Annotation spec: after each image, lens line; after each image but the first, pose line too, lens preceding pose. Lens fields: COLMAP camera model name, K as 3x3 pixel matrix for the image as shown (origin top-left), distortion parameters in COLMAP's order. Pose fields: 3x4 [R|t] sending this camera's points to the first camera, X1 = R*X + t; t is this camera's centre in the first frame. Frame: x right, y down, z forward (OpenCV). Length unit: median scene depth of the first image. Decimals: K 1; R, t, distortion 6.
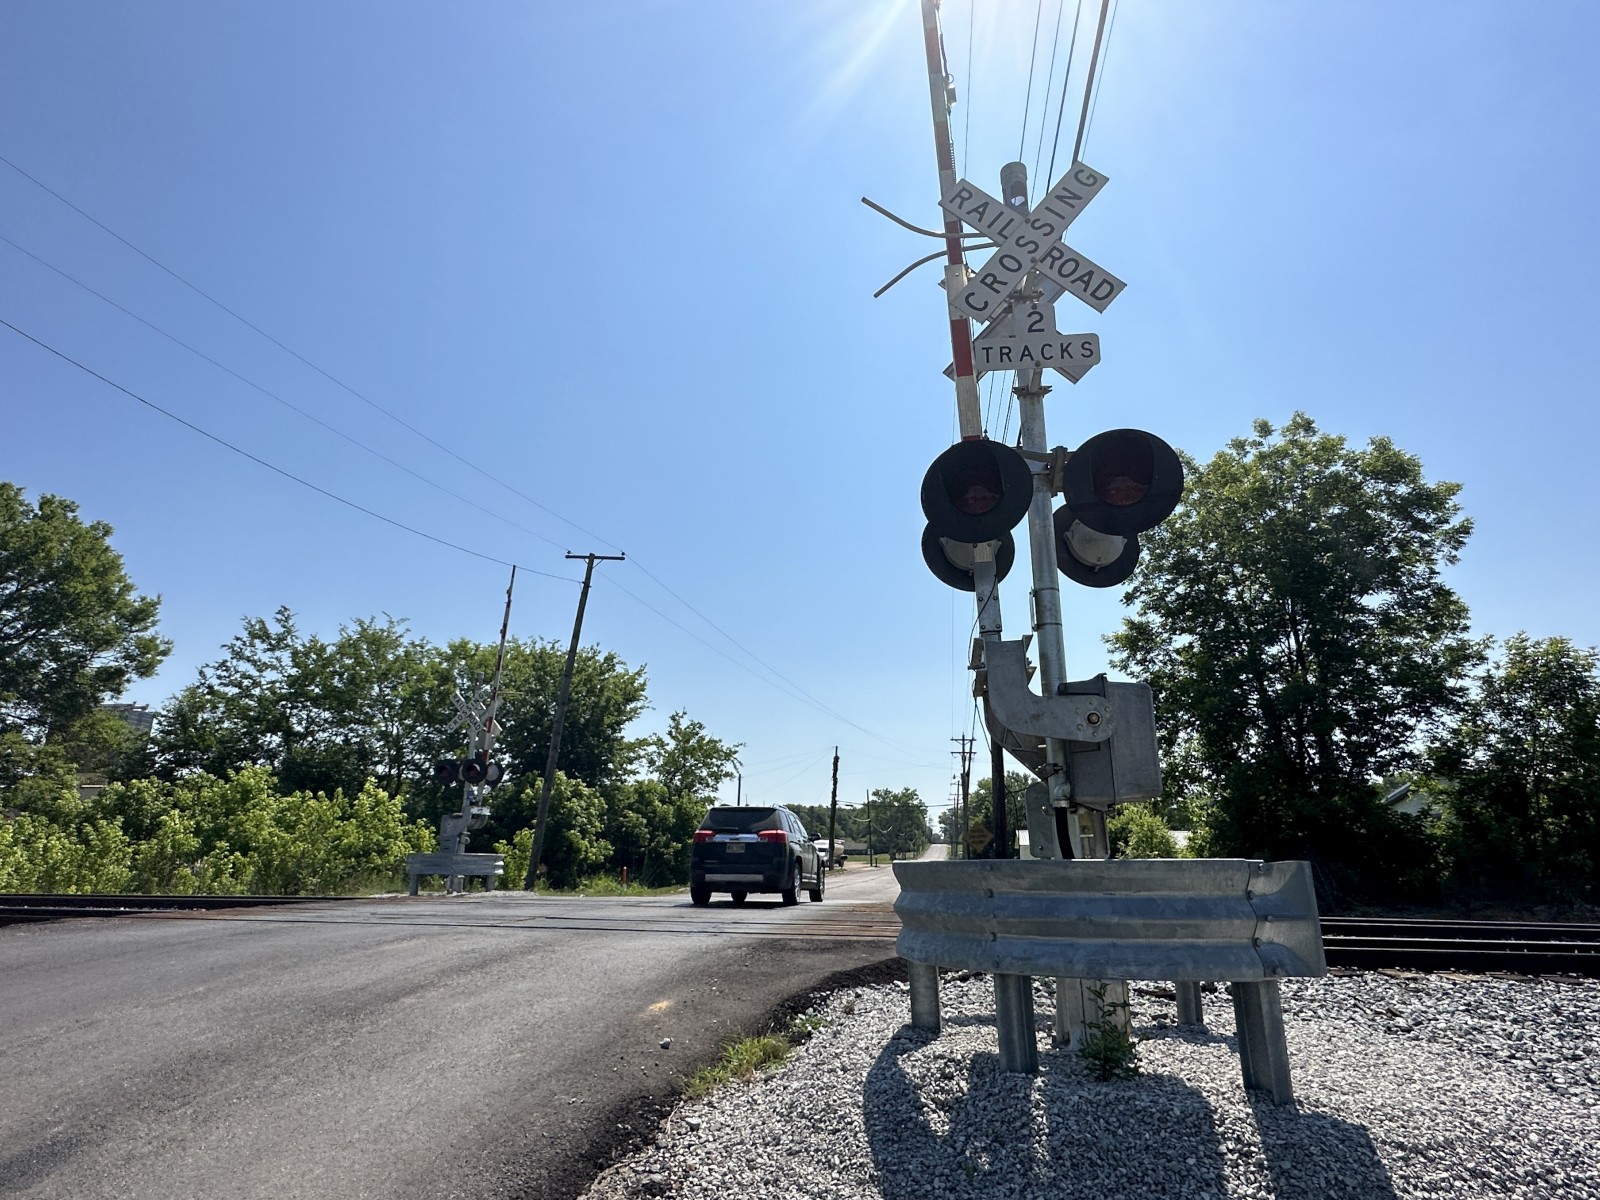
lens RADIAL K [[886.1, 0, 800.8], [0, 886.1, 603.2], [0, 0, 1]] dist [-0.002215, 0.000472]
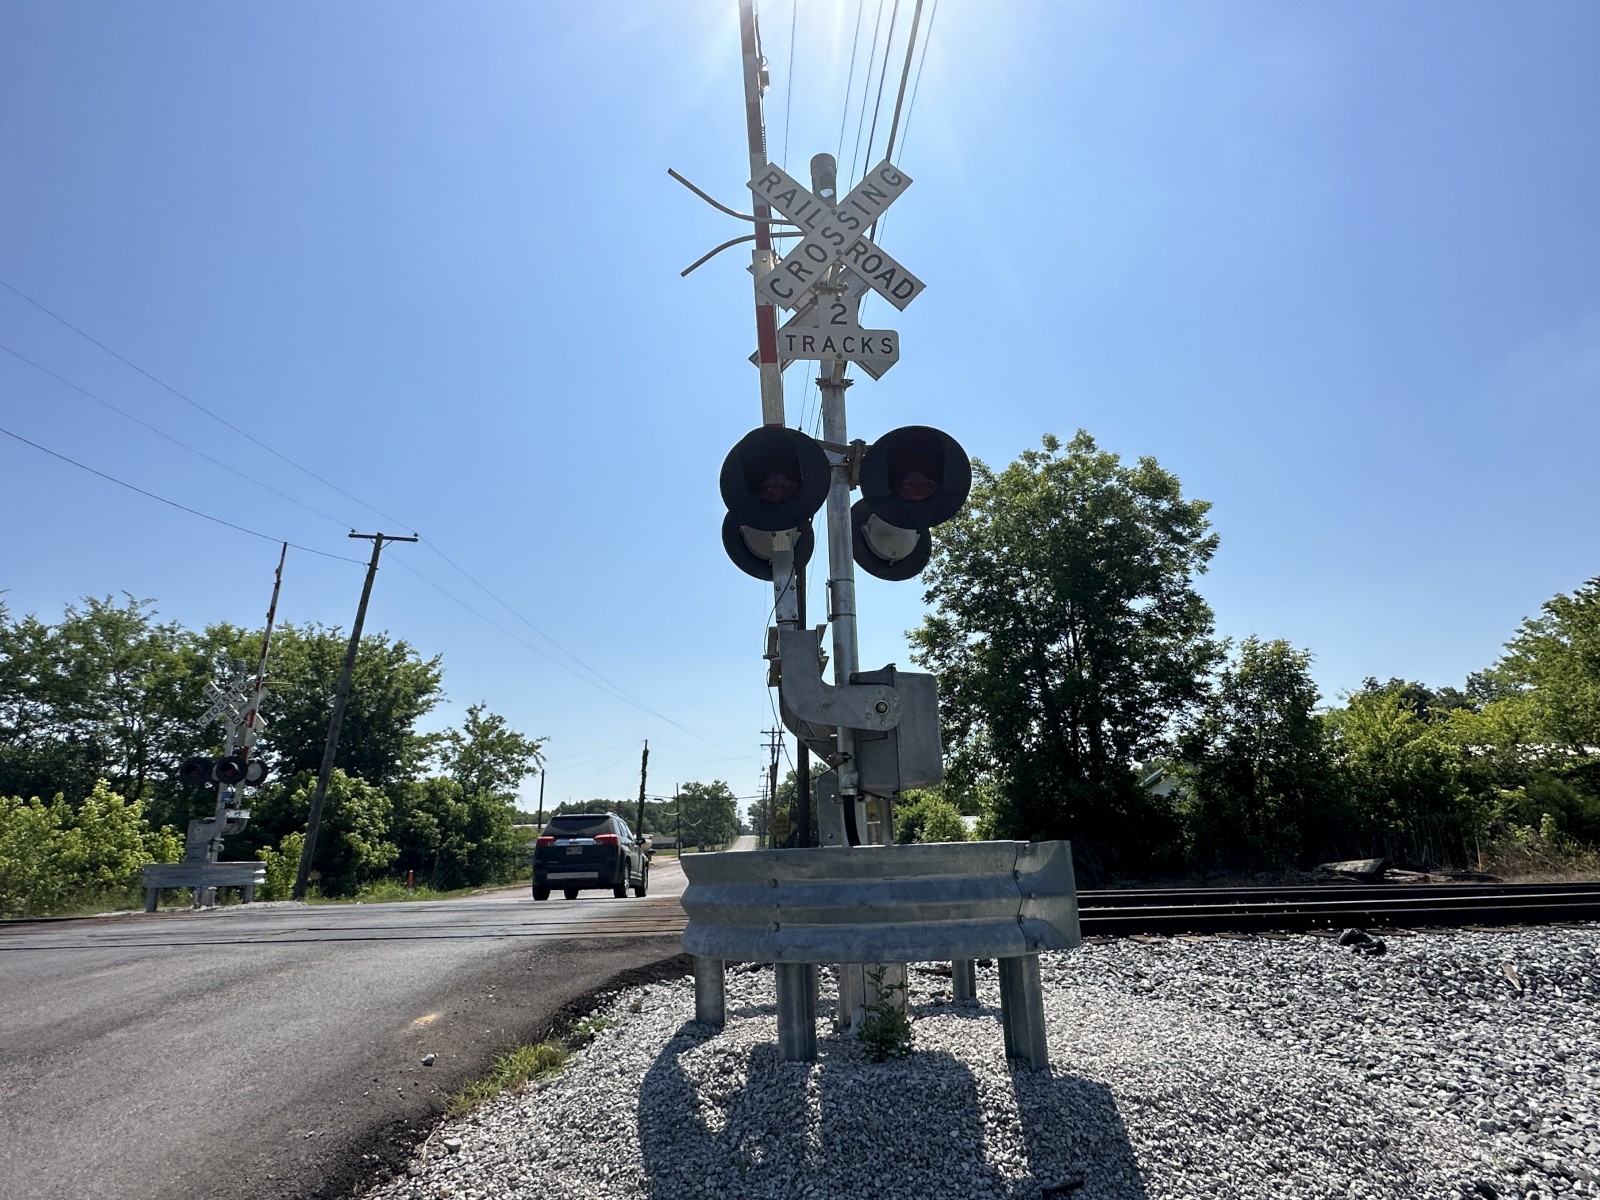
lens RADIAL K [[885.3, 0, 805.3], [0, 885.3, 608.1], [0, 0, 1]] dist [-0.002716, 0.001595]
pose [[0.977070, 0.022909, 0.211680, 0.004174], [-0.025628, 0.999620, 0.010109, 0.001178], [-0.211369, -0.015302, 0.977287, 0.003963]]
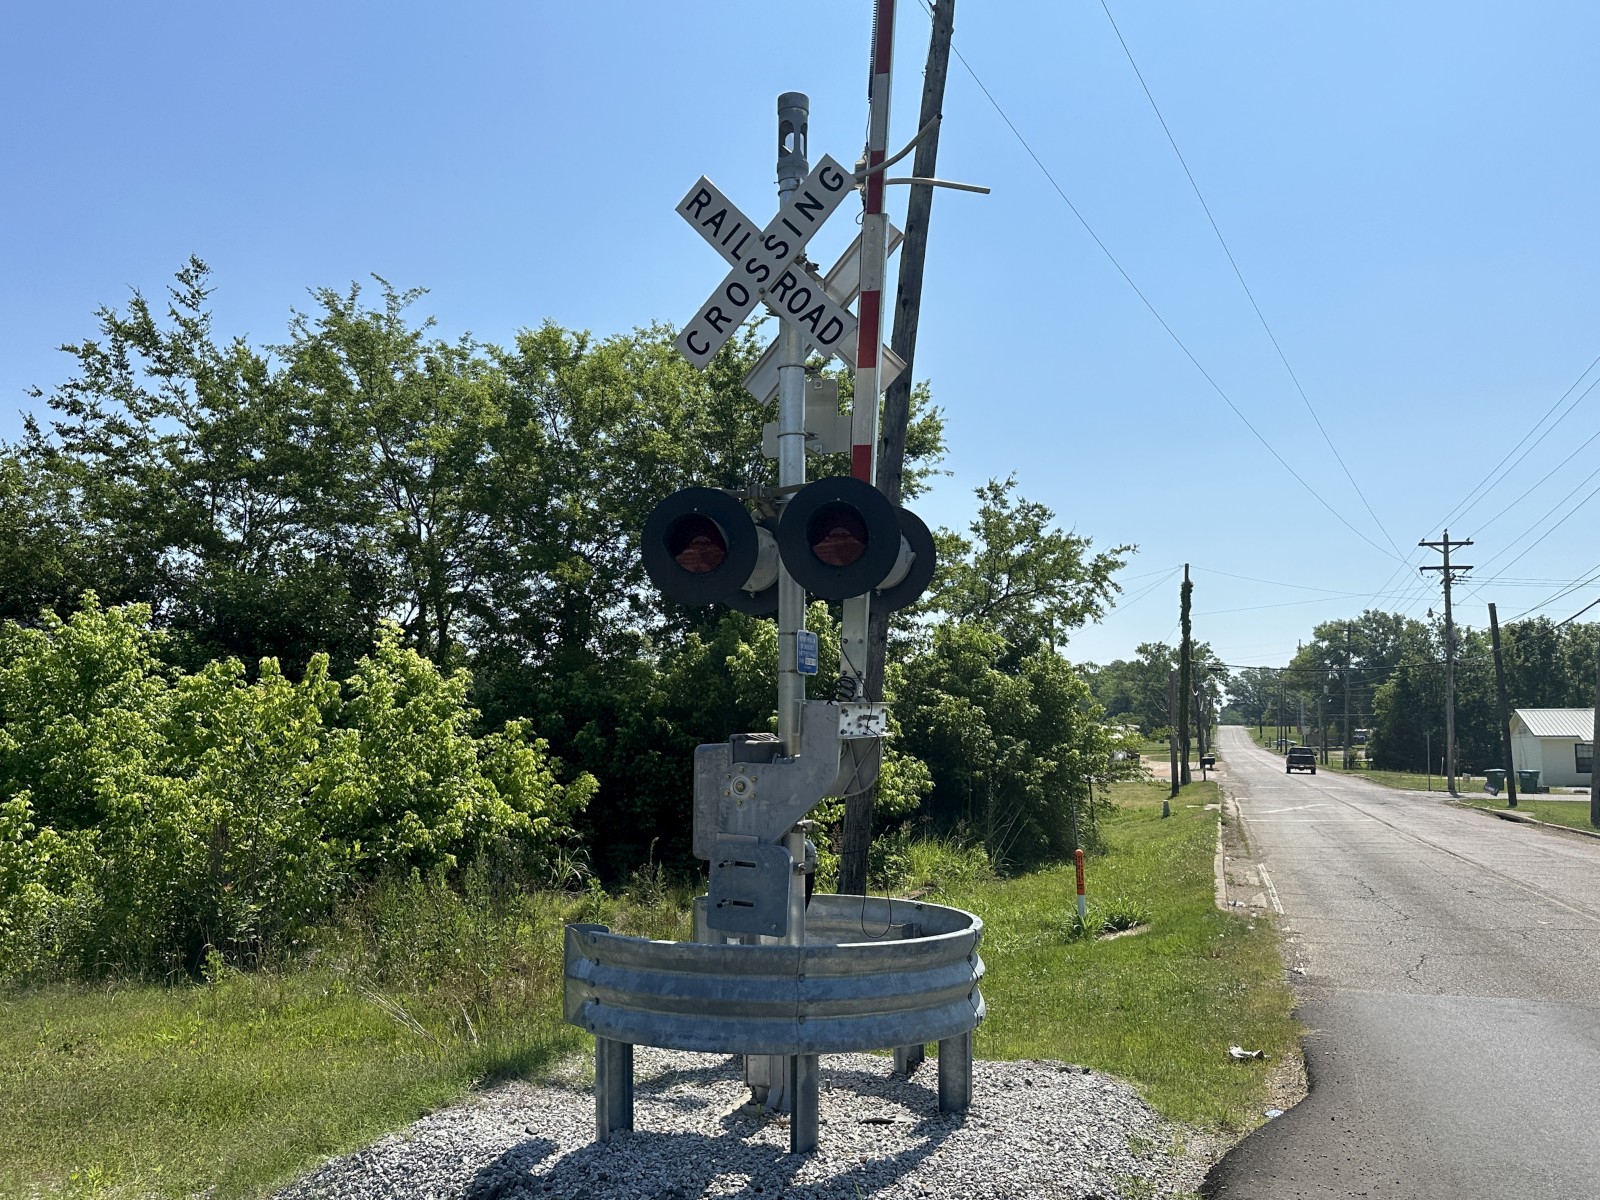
lens RADIAL K [[1316.2, 0, 800.0], [0, 1316.2, 600.0], [0, 0, 1]] dist [0.089509, -0.173862]
pose [[0.989669, -0.024963, -0.141179, -0.241650], [0.048507, 0.984953, 0.165876, 0.108111], [0.134914, -0.171011, 0.975988, 0.496759]]
